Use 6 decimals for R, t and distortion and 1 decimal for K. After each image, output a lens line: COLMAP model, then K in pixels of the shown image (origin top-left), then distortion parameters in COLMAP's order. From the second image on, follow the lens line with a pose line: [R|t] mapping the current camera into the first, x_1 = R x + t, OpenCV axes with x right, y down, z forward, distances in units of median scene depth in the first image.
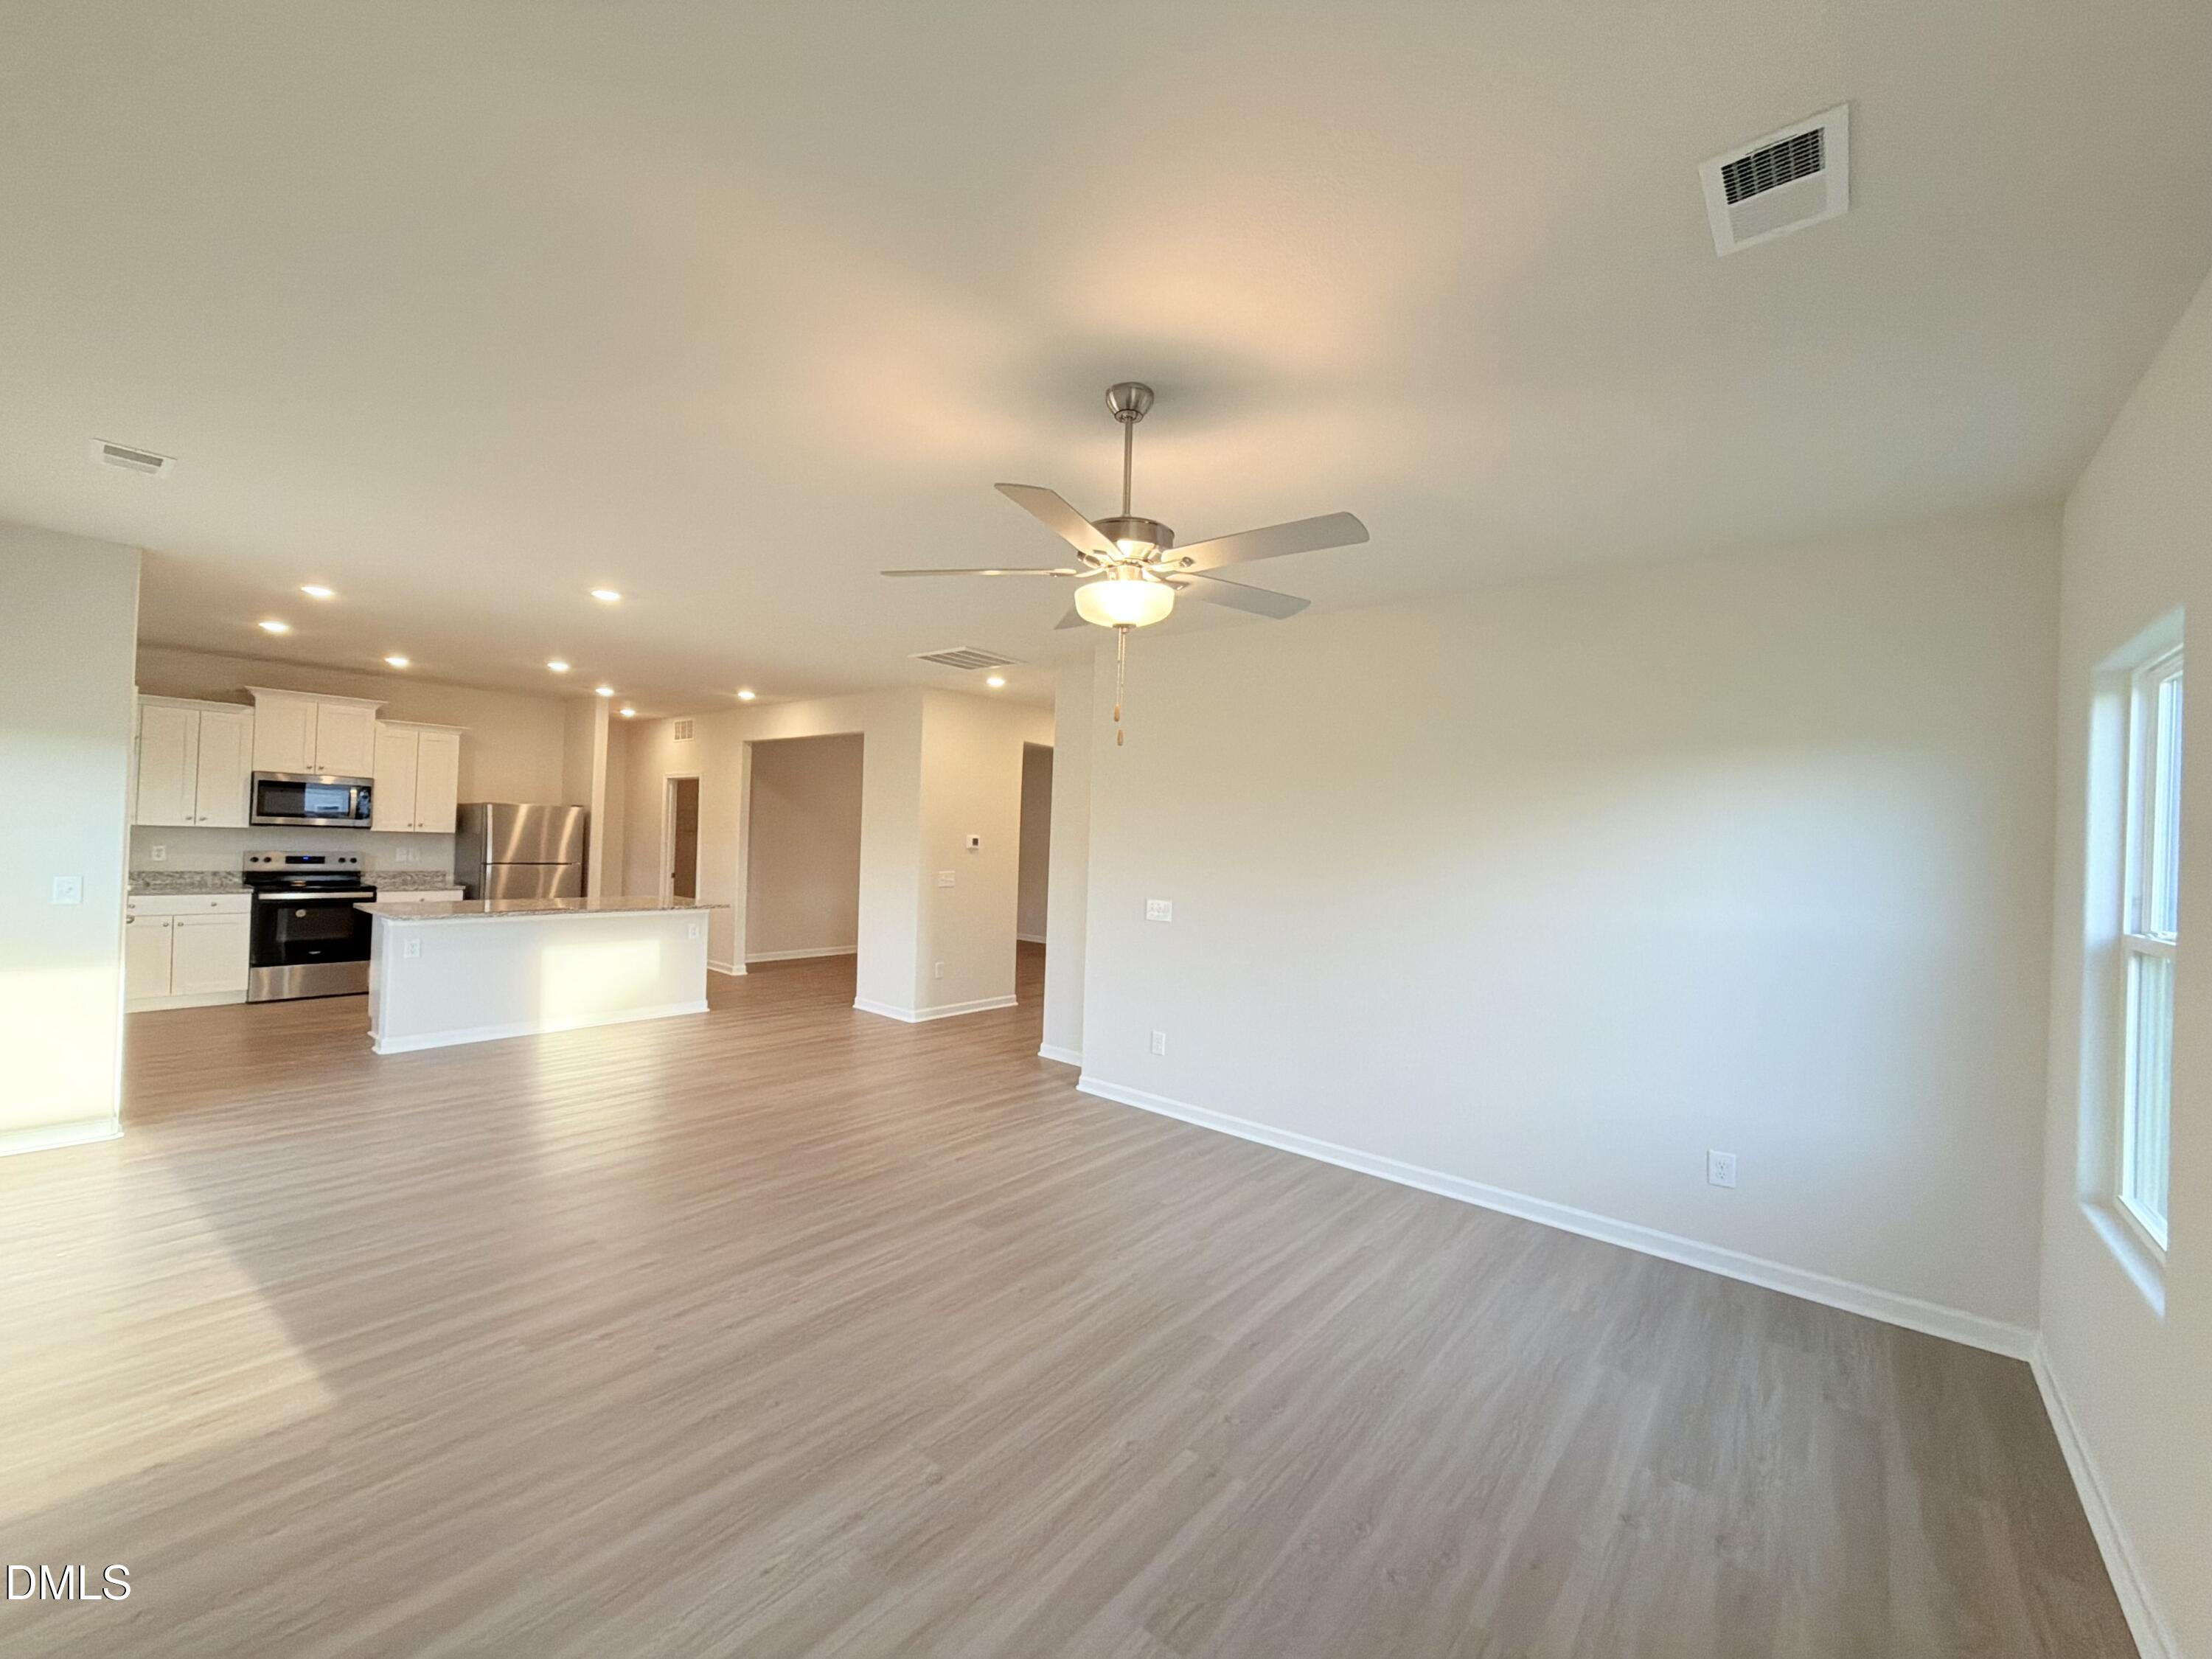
lens RADIAL K [[878.0, 0, 1097.1], [0, 878.0, 832.8], [0, 0, 1]] dist [-0.000705, -0.000137]
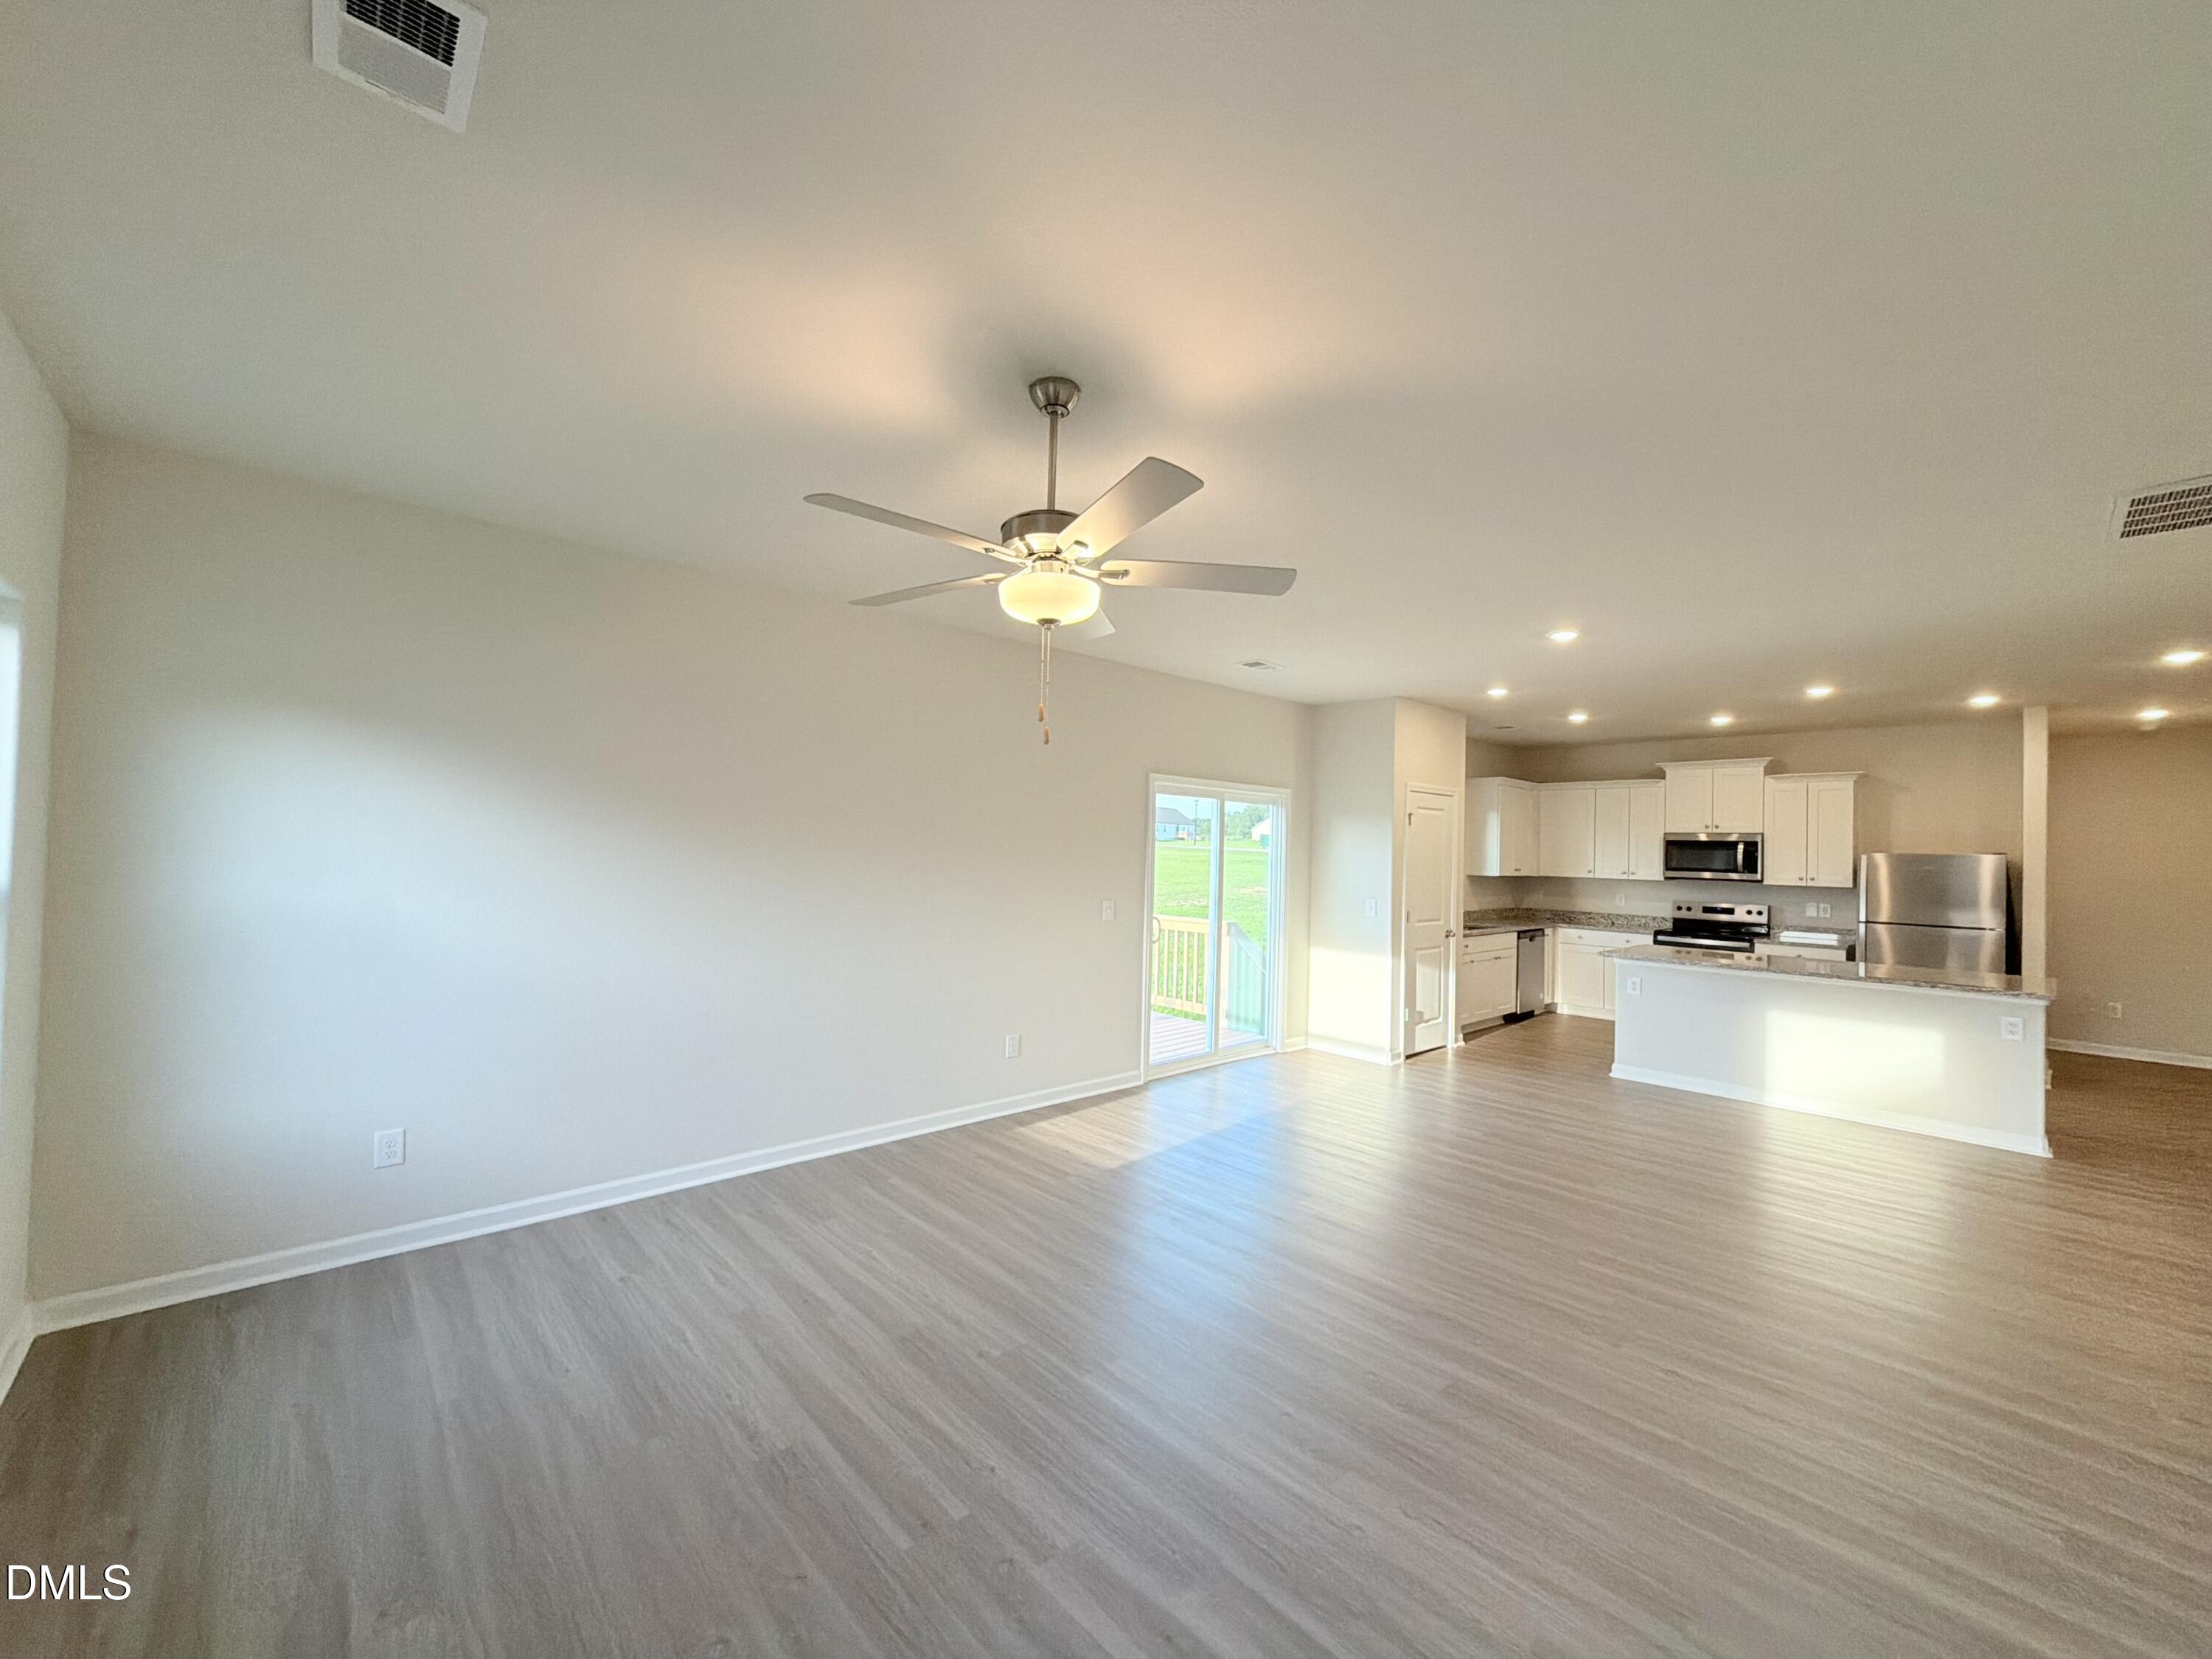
lens RADIAL K [[878.0, 0, 1097.1], [0, 878.0, 832.8], [0, 0, 1]] dist [-0.000705, -0.000137]
pose [[-0.137437, -0.061282, -0.988613, 0.334467], [-0.024516, 0.997989, -0.058455, 0.018552], [0.990207, 0.016203, -0.138663, 0.408968]]
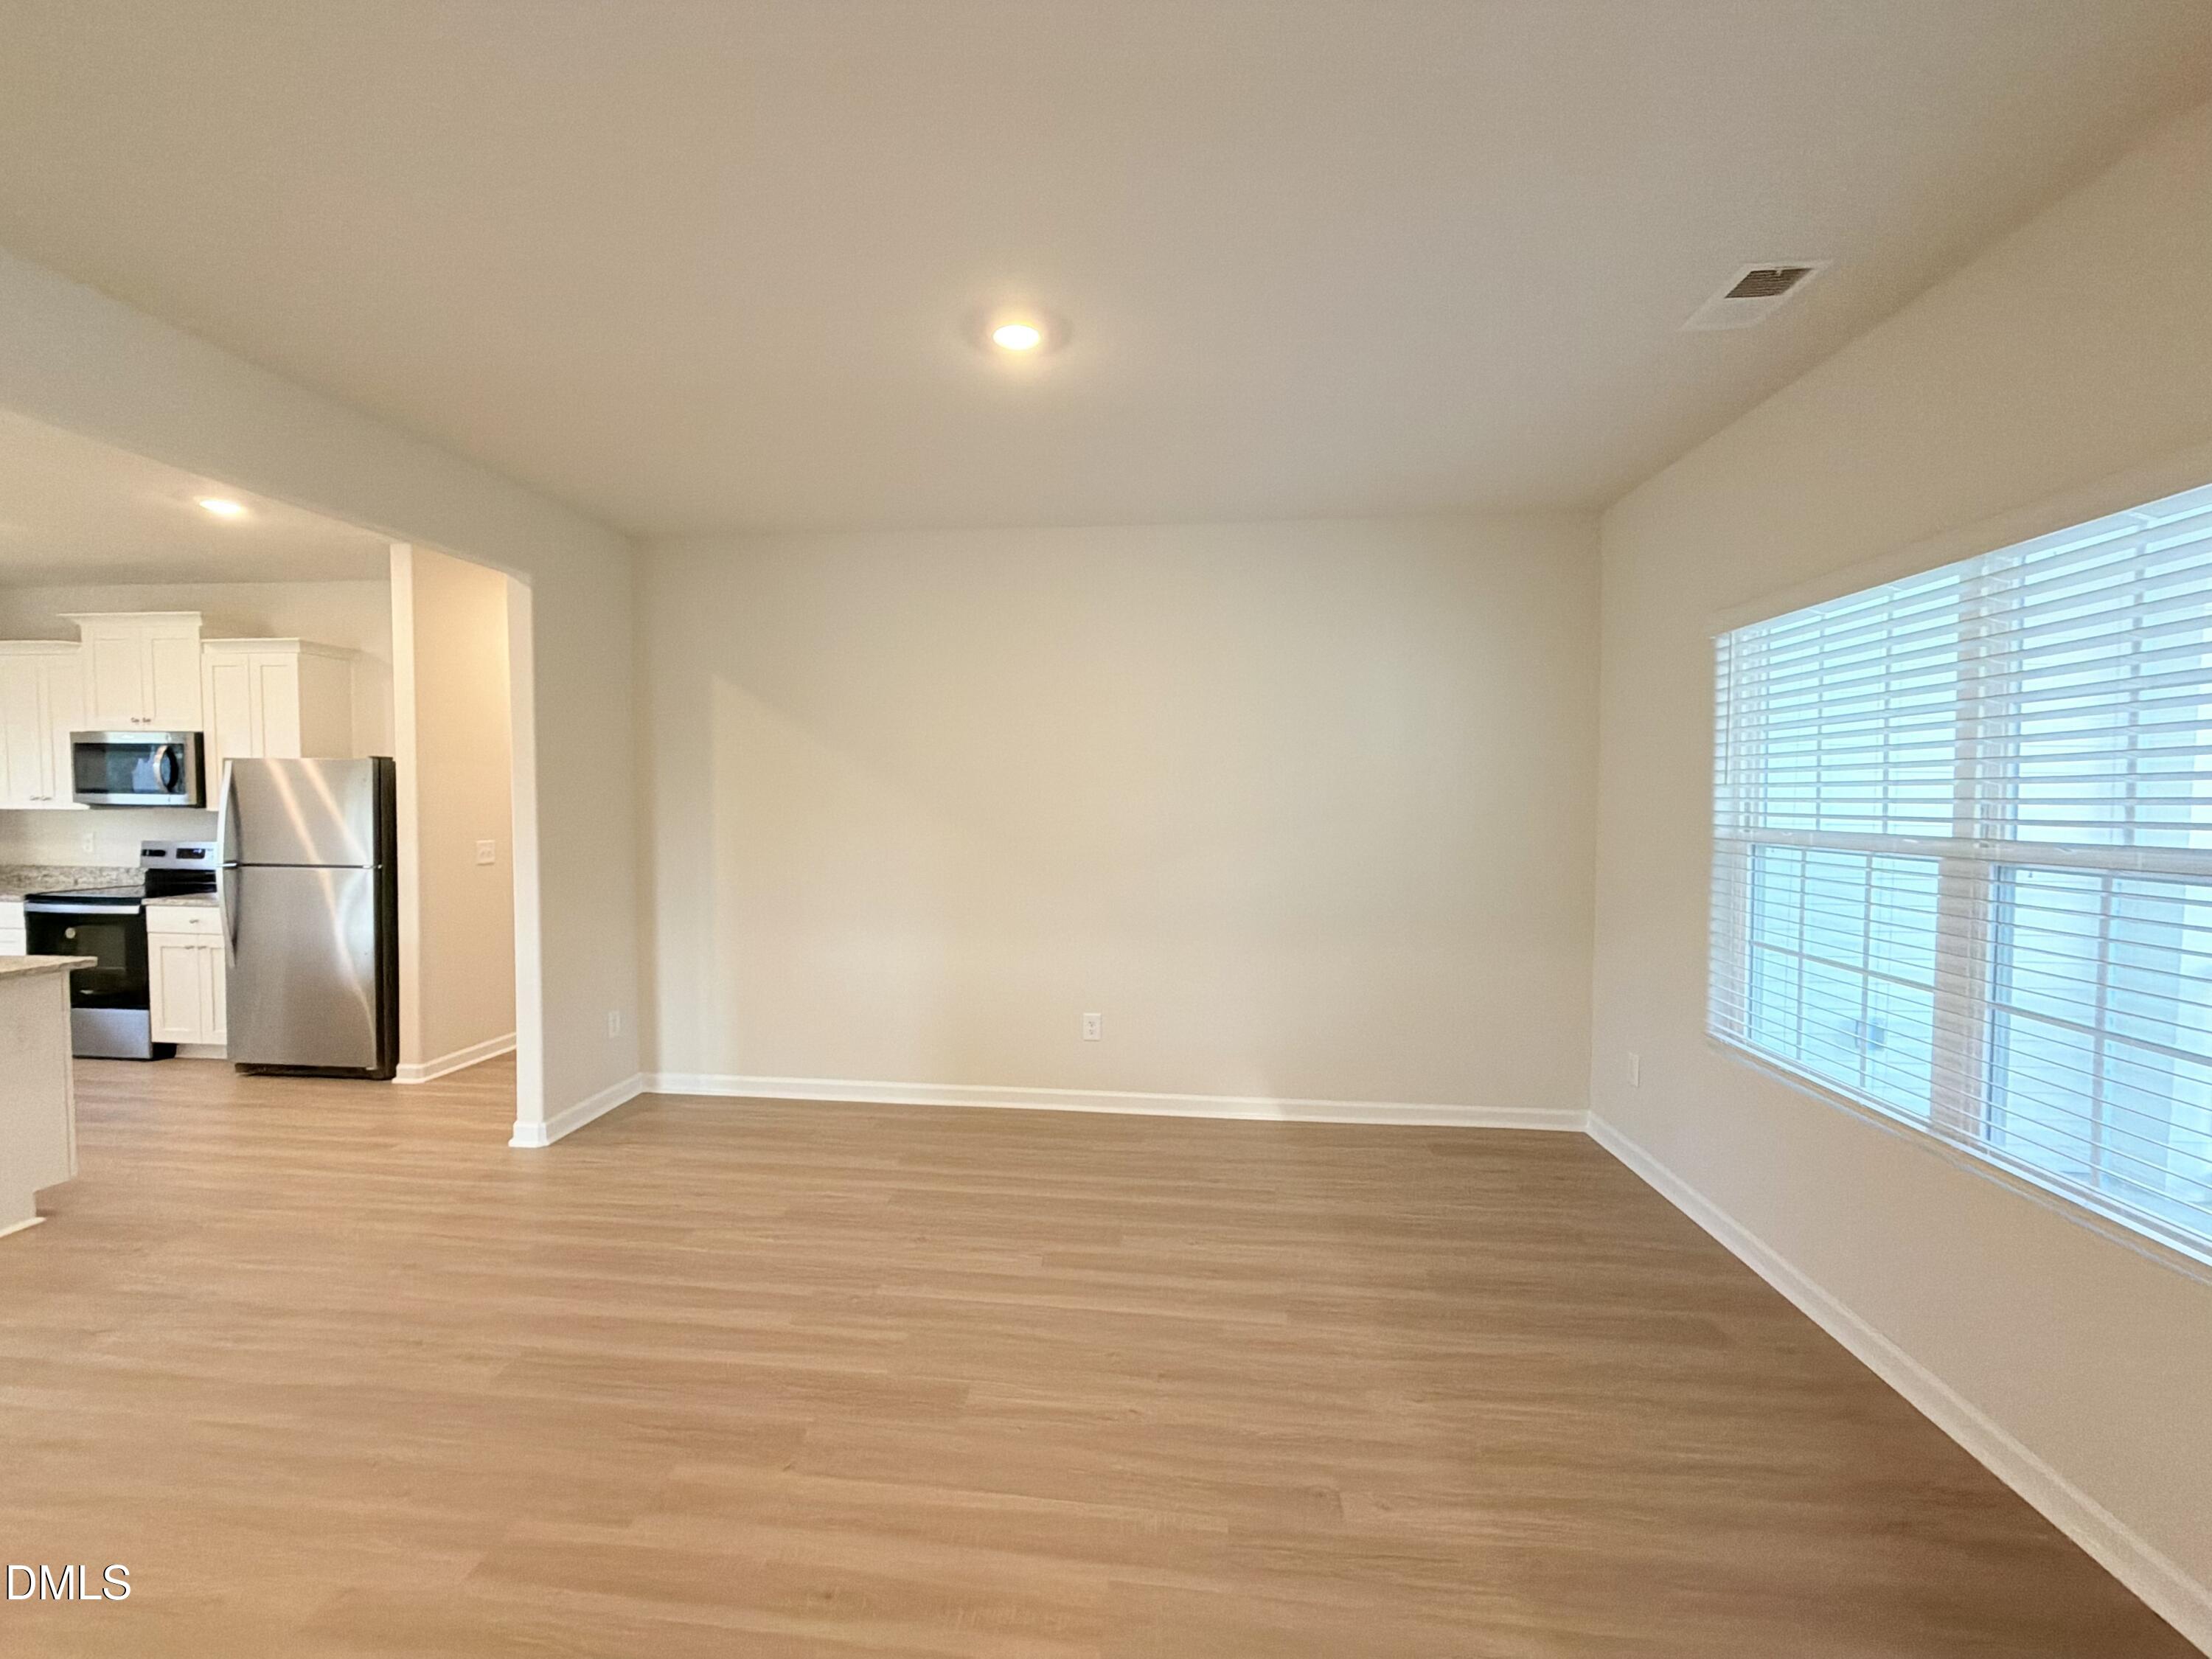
lens RADIAL K [[878.0, 0, 1097.1], [0, 878.0, 832.8], [0, 0, 1]] dist [-0.000705, -0.000137]
pose [[0.561056, -0.001004, -0.827777, 0.109270], [0.019264, 0.999744, 0.011844, 0.021232], [0.827553, -0.022592, 0.560932, 1.315292]]
